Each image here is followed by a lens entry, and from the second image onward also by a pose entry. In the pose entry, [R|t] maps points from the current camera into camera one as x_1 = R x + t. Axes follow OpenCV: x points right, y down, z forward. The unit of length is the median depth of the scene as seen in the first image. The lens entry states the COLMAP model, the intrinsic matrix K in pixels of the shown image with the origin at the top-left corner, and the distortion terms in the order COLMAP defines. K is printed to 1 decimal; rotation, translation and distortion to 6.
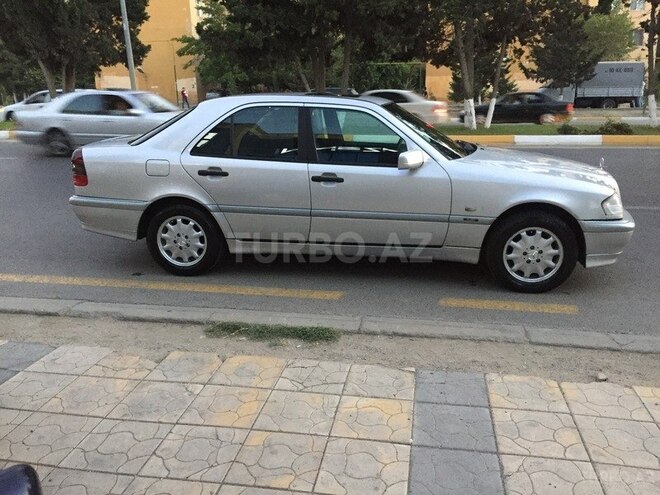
lens RADIAL K [[556.1, 0, 330.0], [0, 556.1, 247.5], [0, 0, 1]] dist [0.085722, -0.123530]
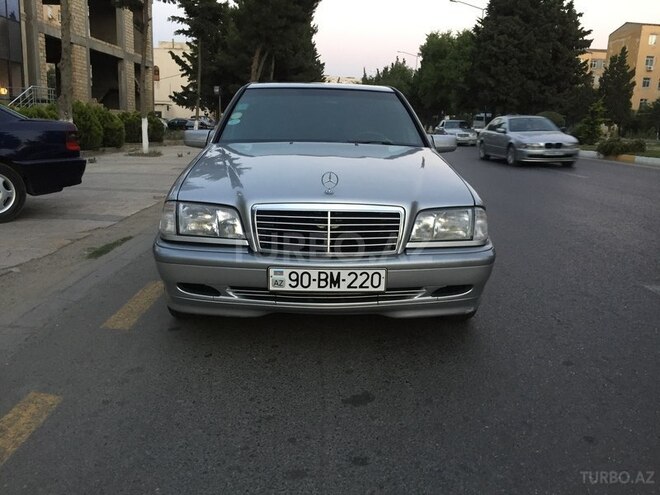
lens RADIAL K [[556.1, 0, 330.0], [0, 556.1, 247.5], [0, 0, 1]] dist [0.085722, -0.123530]
pose [[0.199279, 0.226532, -0.953400, 1.160825], [-0.294700, 0.941730, 0.162161, -0.202070], [0.934580, 0.248652, 0.254426, 0.999068]]
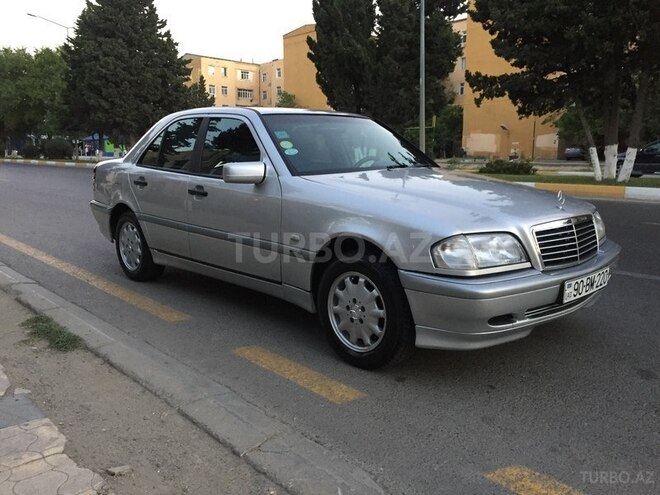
lens RADIAL K [[556.1, 0, 330.0], [0, 556.1, 247.5], [0, 0, 1]] dist [0.085722, -0.123530]
pose [[0.794635, 0.110973, -0.596858, 0.749013], [-0.169881, 0.984521, -0.043123, -0.030664], [0.582834, 0.135662, 0.801187, 0.409566]]
